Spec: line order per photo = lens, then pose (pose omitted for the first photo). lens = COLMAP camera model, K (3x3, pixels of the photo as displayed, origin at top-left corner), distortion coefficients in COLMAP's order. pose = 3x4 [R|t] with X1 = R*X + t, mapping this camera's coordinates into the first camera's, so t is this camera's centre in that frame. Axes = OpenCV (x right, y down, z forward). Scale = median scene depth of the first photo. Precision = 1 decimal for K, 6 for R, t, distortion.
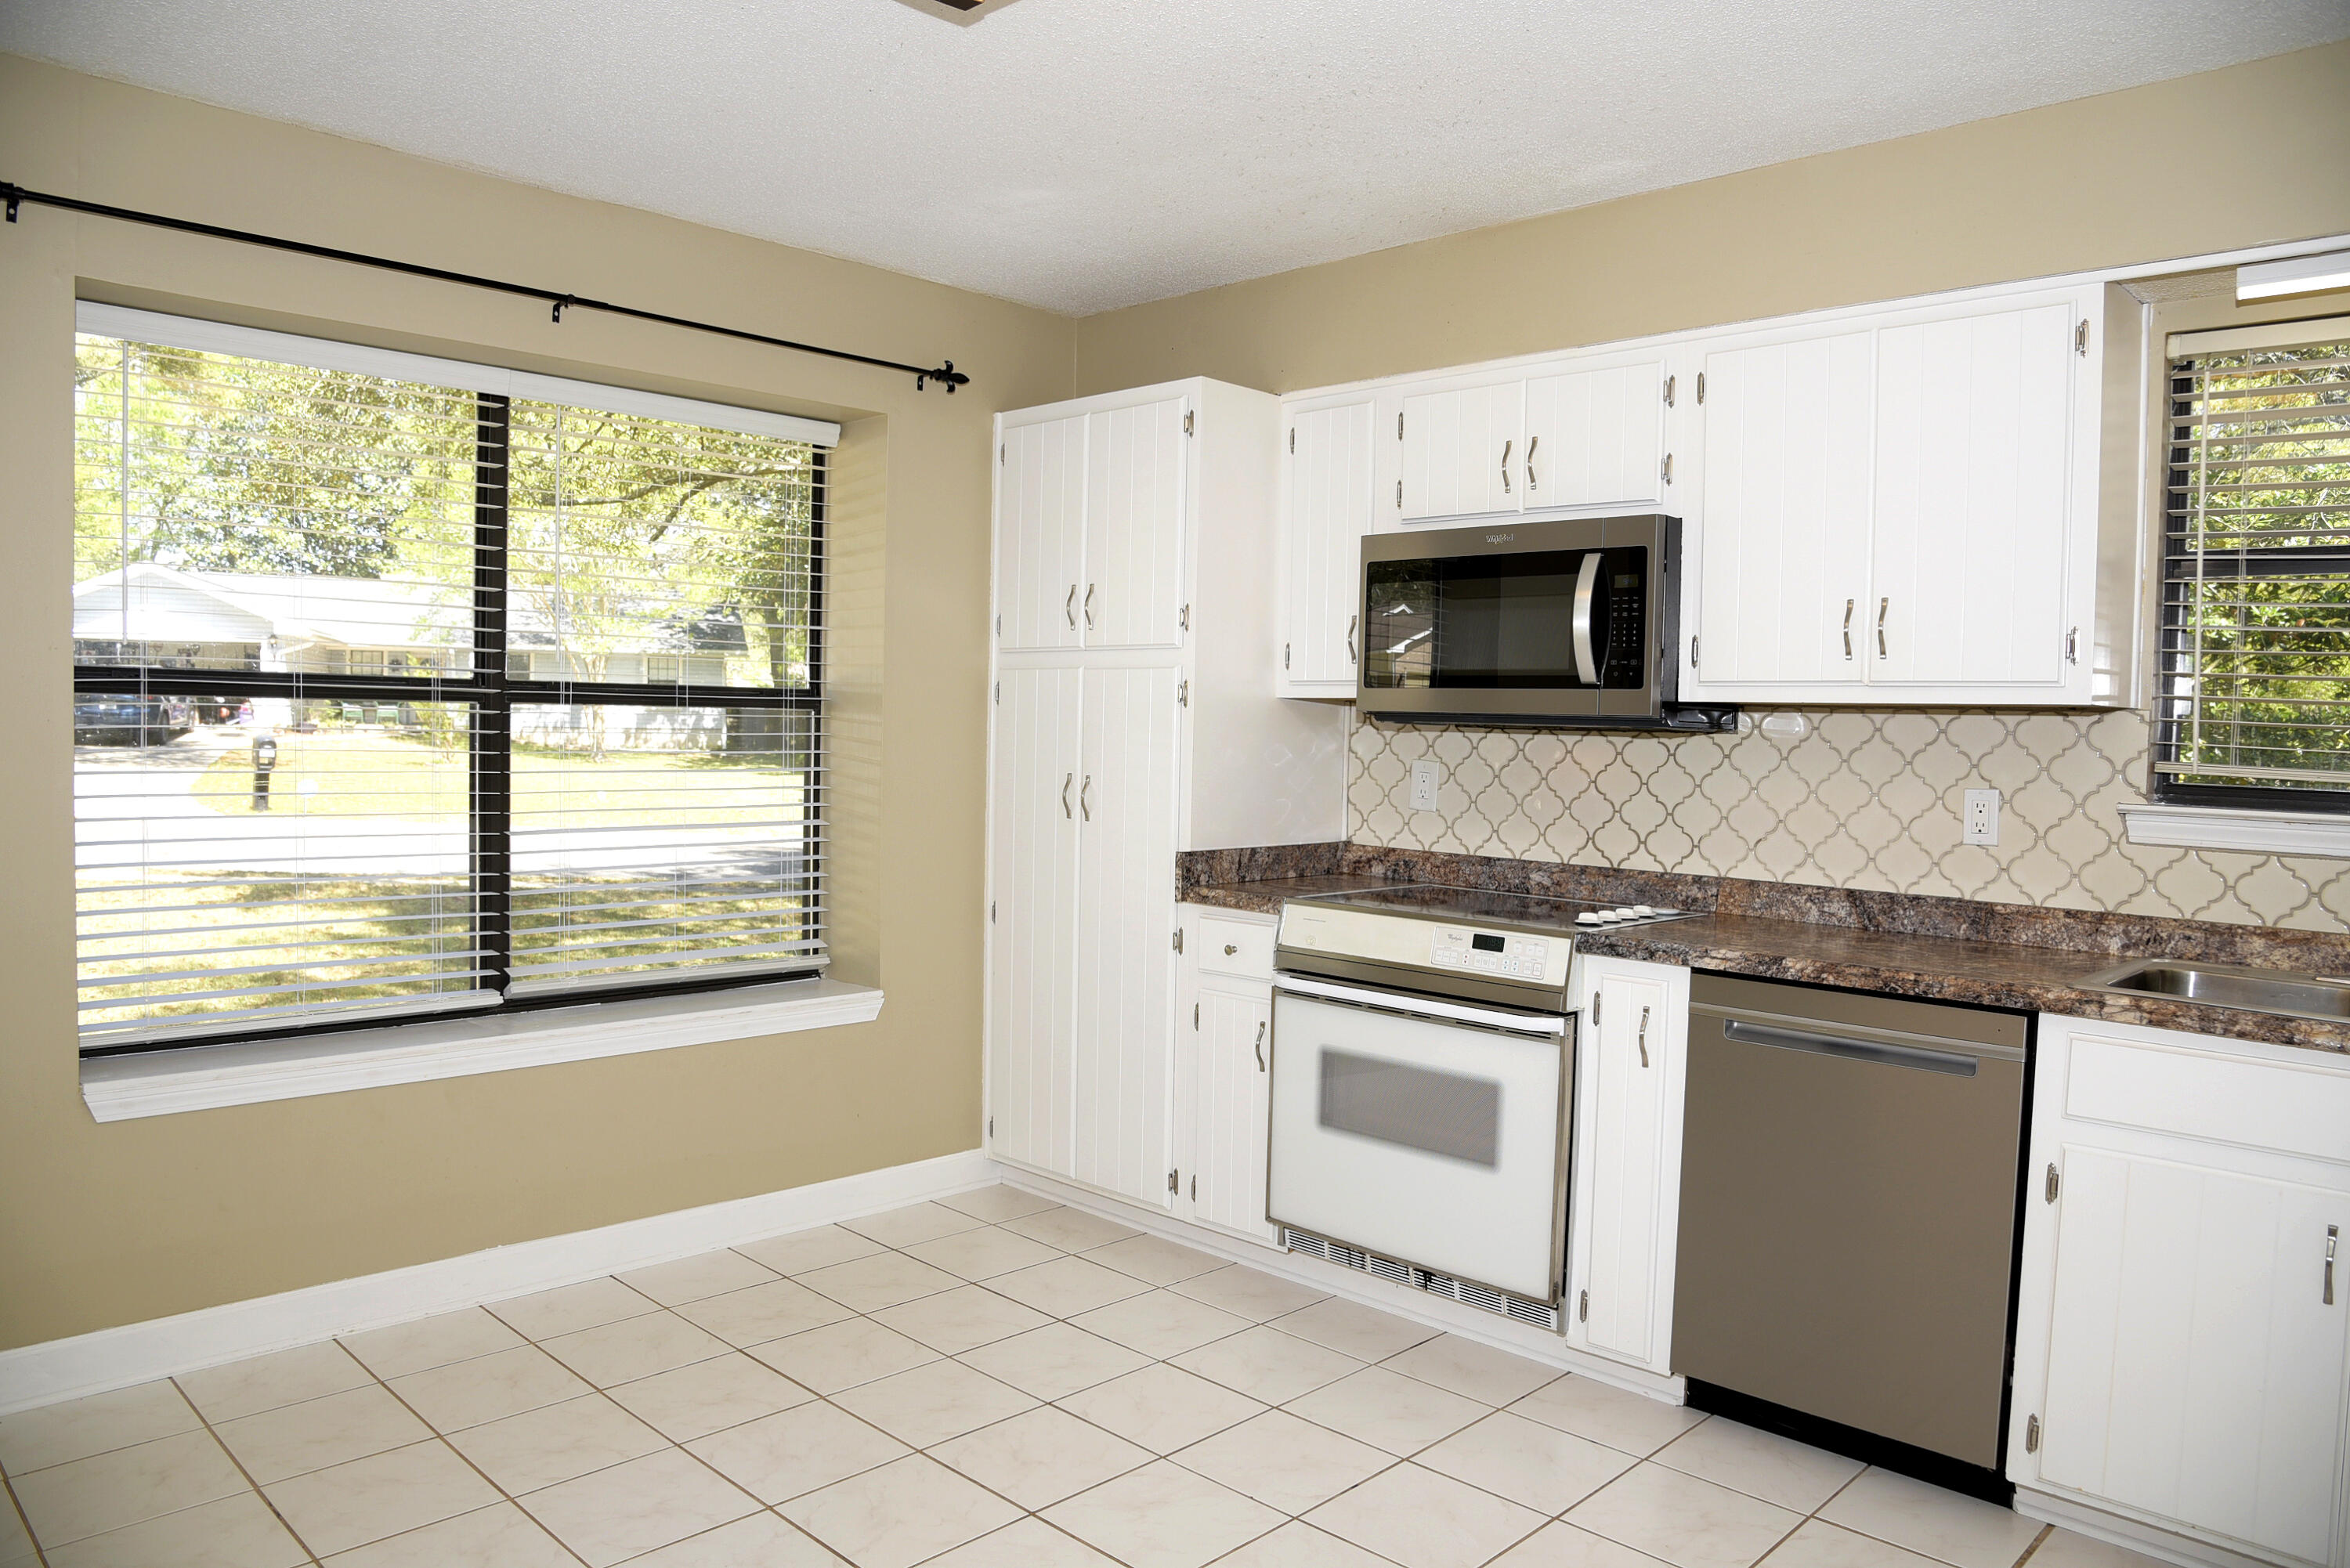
lens RADIAL K [[1588.0, 0, 1169.9], [0, 1588.0, 801.8], [0, 0, 1]] dist [-0.095179, 0.032011]
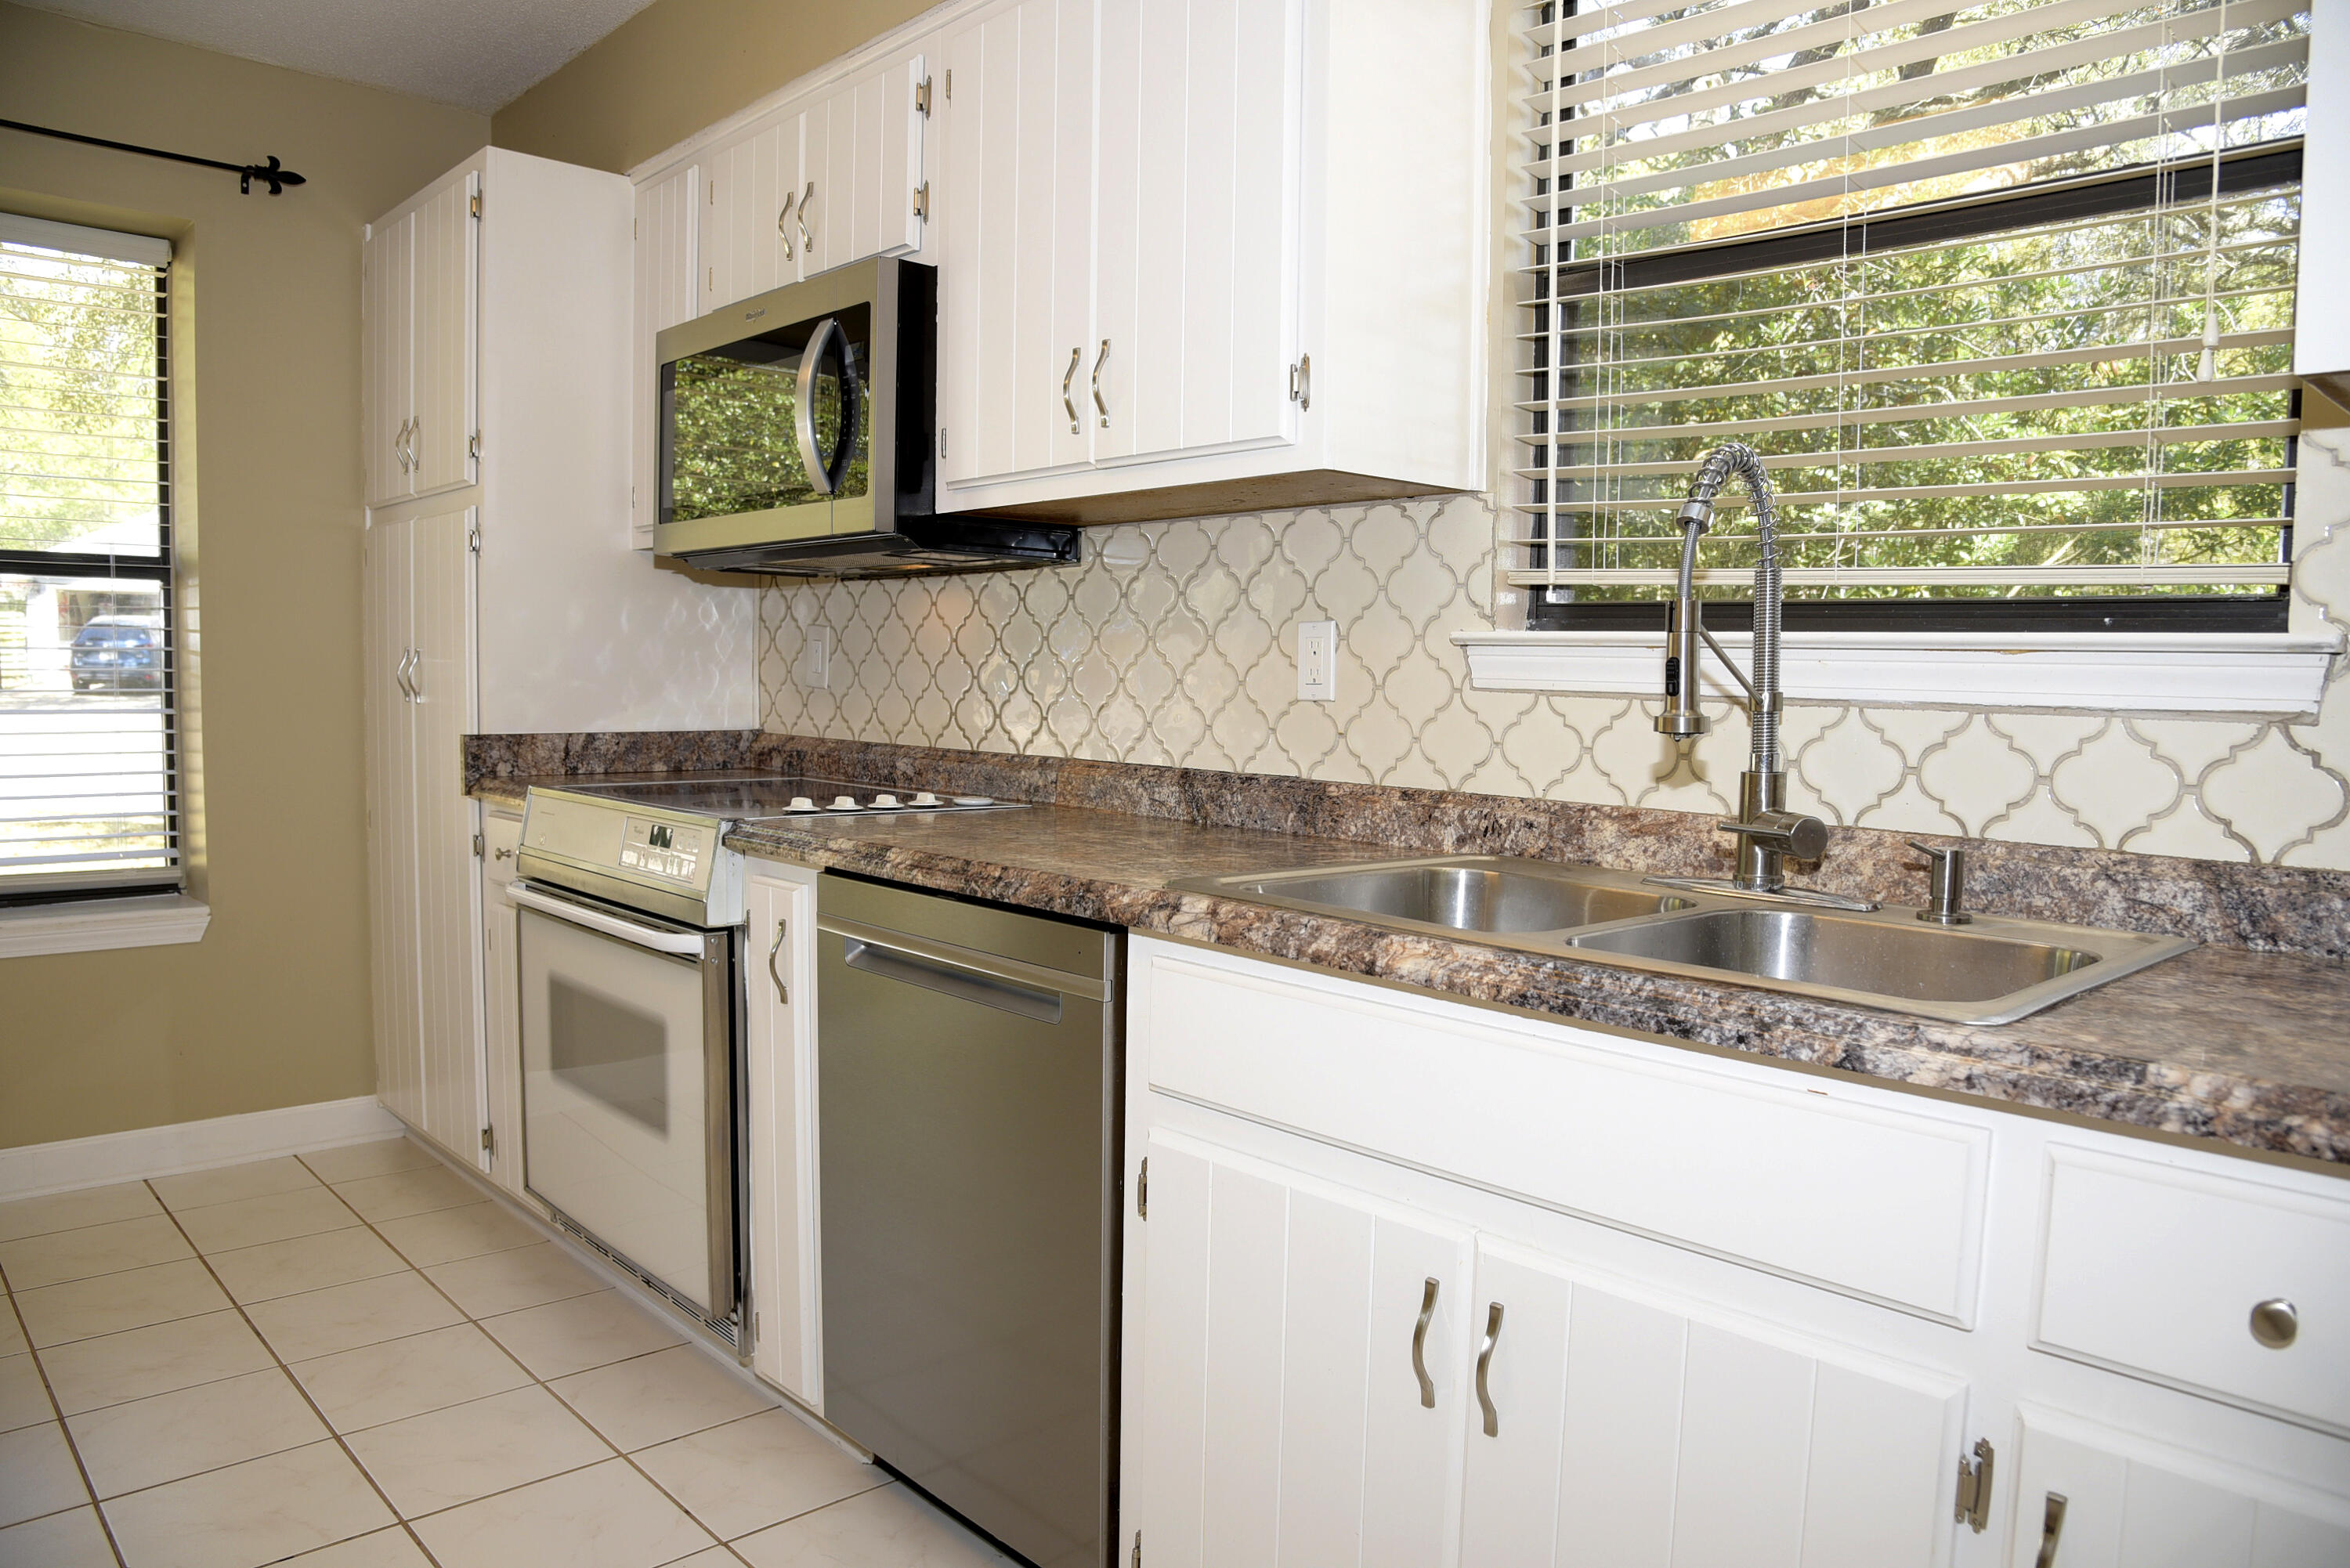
lens RADIAL K [[1588.0, 0, 1148.9], [0, 1588.0, 813.9], [0, 0, 1]] dist [-0.095179, 0.032011]
pose [[0.998391, -0.000031, -0.056705, 0.440831], [0.002144, 0.999305, 0.037210, 0.047326], [0.056664, -0.037272, 0.997697, 0.245559]]
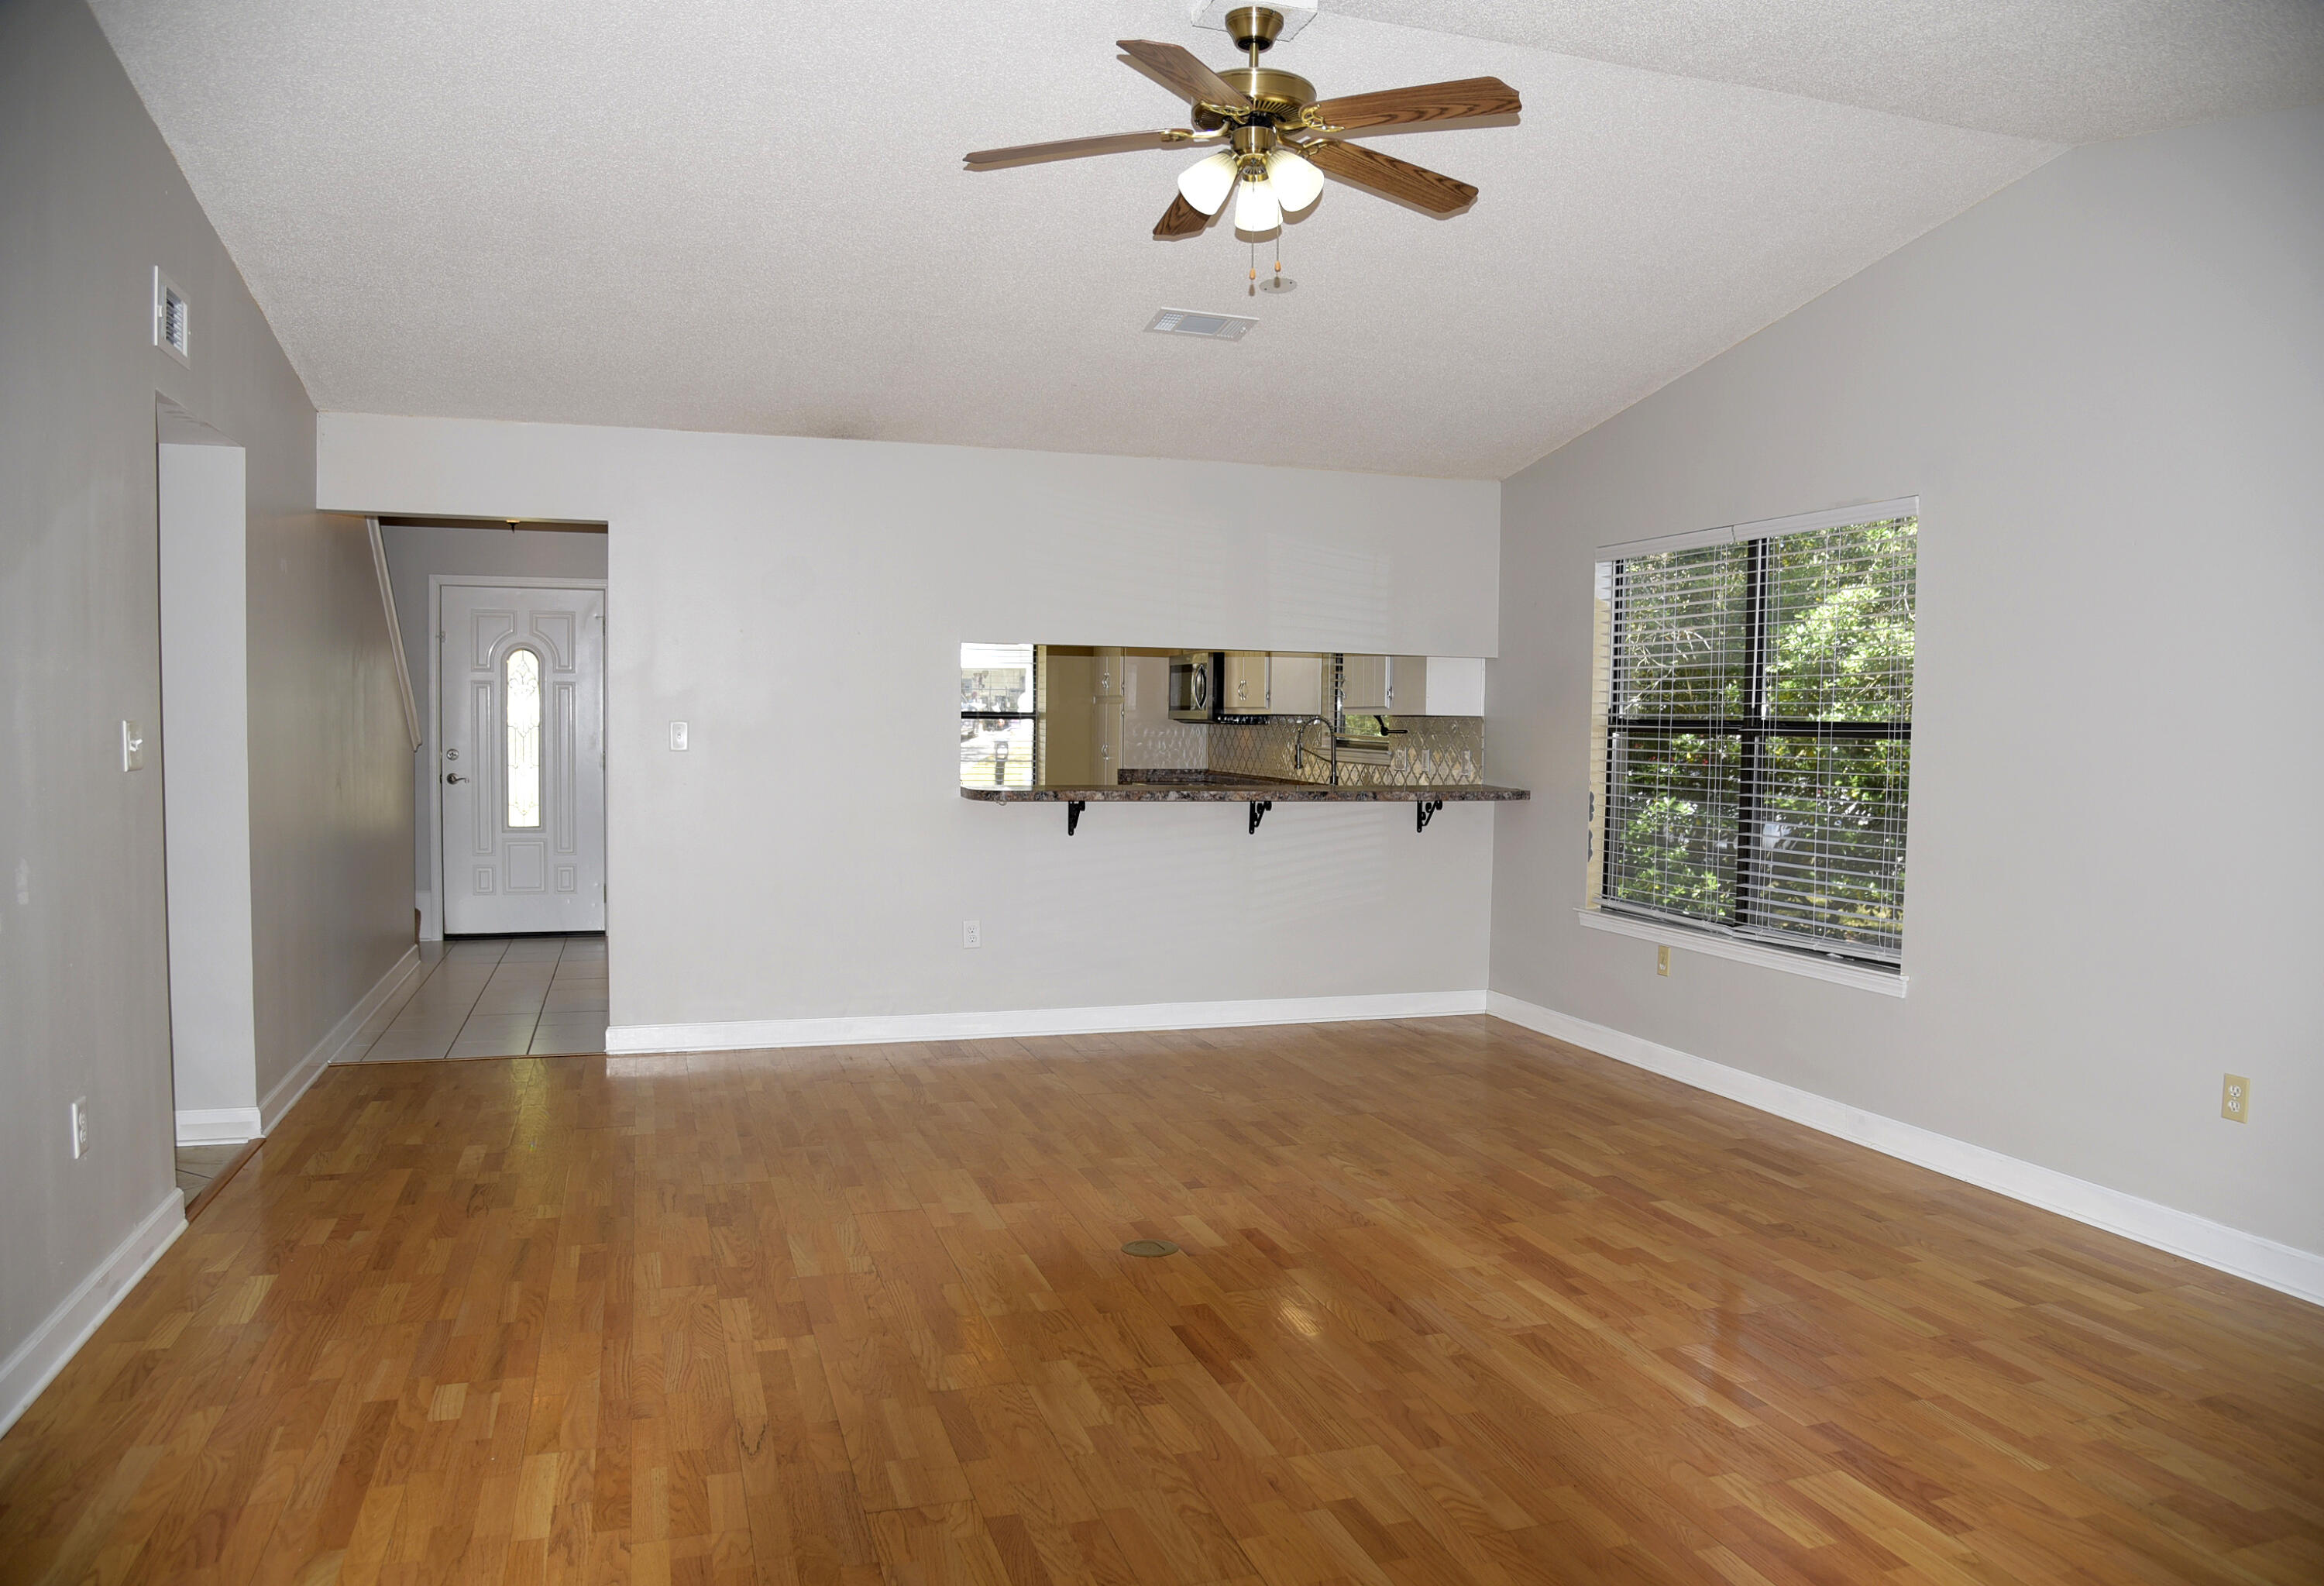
lens RADIAL K [[1637.5, 0, 1204.9], [0, 1637.5, 793.8], [0, 0, 1]] dist [-0.087335, 0.006072]
pose [[0.893082, 0.011136, -0.449757, 1.633708], [-0.016343, 0.999837, -0.007695, 0.105547], [0.449598, 0.014223, 0.893118, -1.743209]]
